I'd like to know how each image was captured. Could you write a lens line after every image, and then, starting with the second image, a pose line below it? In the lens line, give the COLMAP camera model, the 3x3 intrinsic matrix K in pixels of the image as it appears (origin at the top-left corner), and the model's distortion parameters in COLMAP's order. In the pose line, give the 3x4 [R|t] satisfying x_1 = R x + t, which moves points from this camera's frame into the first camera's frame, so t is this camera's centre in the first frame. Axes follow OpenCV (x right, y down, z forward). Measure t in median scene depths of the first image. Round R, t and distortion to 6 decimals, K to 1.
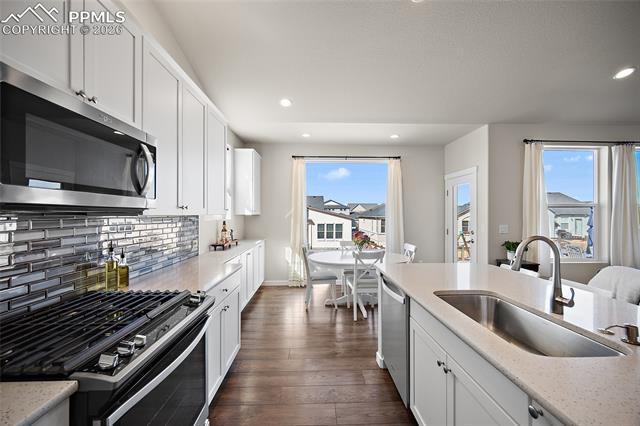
lens RADIAL K [[251.2, 0, 320.0], [0, 251.2, 213.0], [0, 0, 1]] dist [-0.004062, -0.000117]
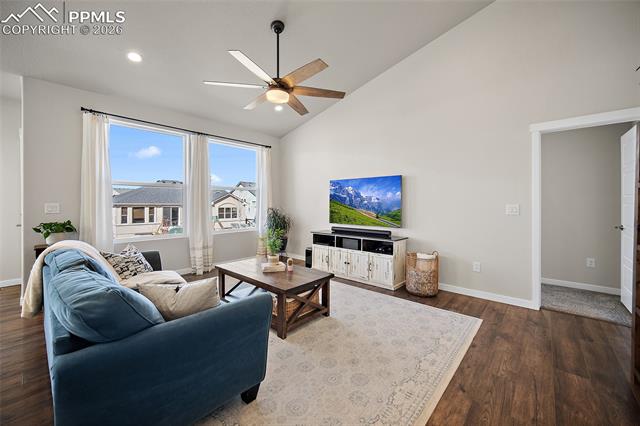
lens RADIAL K [[255.7, 0, 322.0], [0, 255.7, 202.5], [0, 0, 1]] dist [-0.002268, -0.000196]
pose [[0.685200, -0.001771, 0.728353, 0.571733], [-0.002507, 0.999985, 0.004790, 0.029819], [-0.728350, -0.005108, 0.685186, -0.195599]]
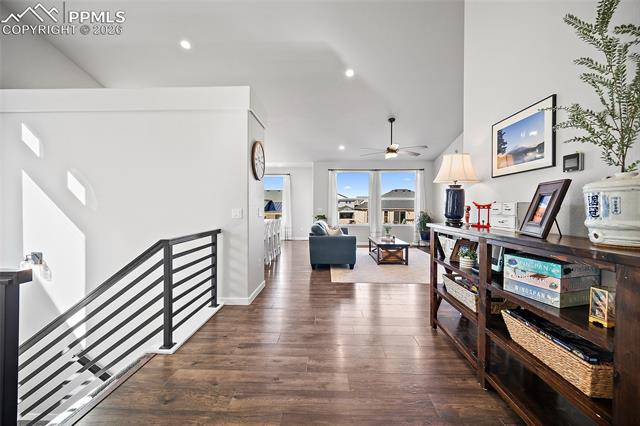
lens RADIAL K [[251.4, 0, 322.1], [0, 251.4, 211.0], [0, 0, 1]] dist [0.001697, 0.000144]
pose [[0.998318, -0.001155, -0.057961, 0.684375], [0.002253, 0.999819, 0.018879, 0.024934], [0.057928, -0.018978, 0.998140, -0.936927]]
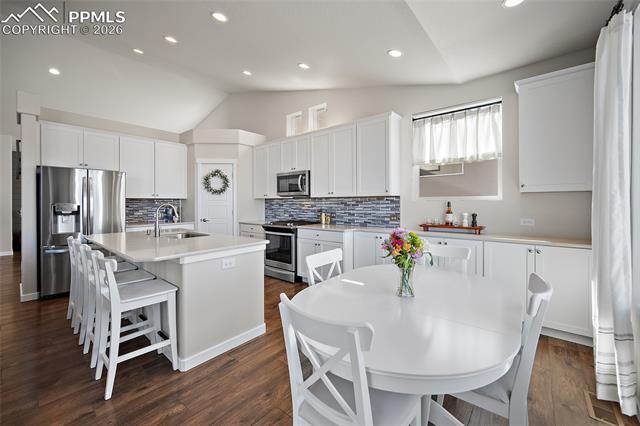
lens RADIAL K [[256.1, 0, 323.0], [0, 256.1, 204.1], [0, 0, 1]] dist [-0.001579, -0.000099]
pose [[-0.662506, 0.005453, -0.749036, 0.426849], [0.006255, 0.999979, 0.001748, 0.025521], [0.749030, -0.003527, -0.662527, 0.924234]]
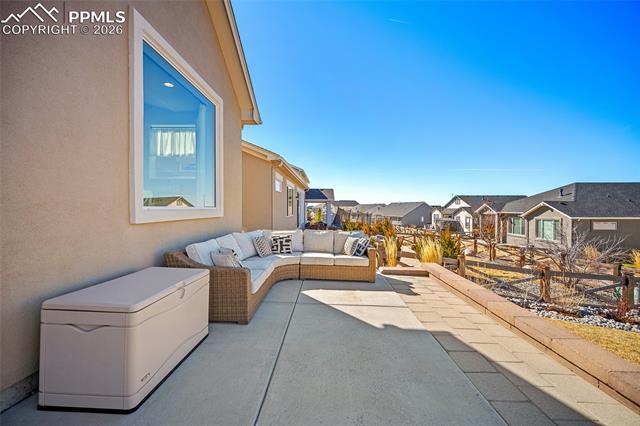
lens RADIAL K [[256.1, 0, 323.0], [0, 256.1, 204.1], [0, 0, 1]] dist [-0.001579, -0.000099]
pose [[-0.050274, -0.018612, -0.998562, 0.821439], [0.002896, 0.999819, -0.018781, 0.160101], [0.998731, -0.003836, -0.050211, 1.473060]]
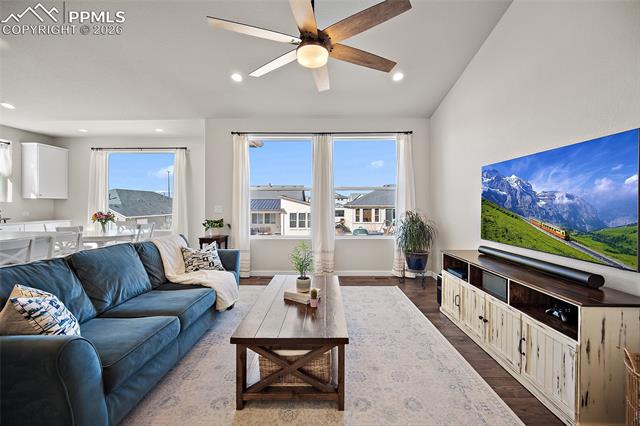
lens RADIAL K [[256.1, 0, 323.0], [0, 256.1, 204.1], [0, 0, 1]] dist [-0.001579, -0.000099]
pose [[0.999337, -0.002879, -0.036304, 0.983103], [0.002970, 0.999993, 0.002451, 0.030426], [0.036297, -0.002557, 0.999338, -0.133241]]
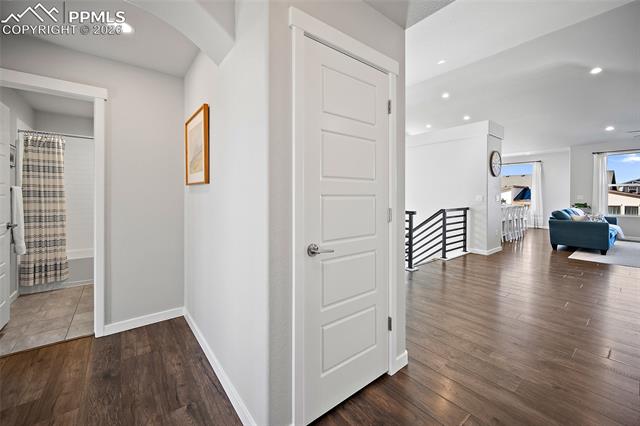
lens RADIAL K [[258.7, 0, 321.7], [0, 258.7, 193.1], [0, 0, 1]] dist [-0.001958, -0.000278]
pose [[0.590604, -0.003991, -0.806952, 0.918195], [0.002465, 0.999992, -0.003142, 0.022546], [0.806958, -0.000133, 0.590609, -1.493149]]
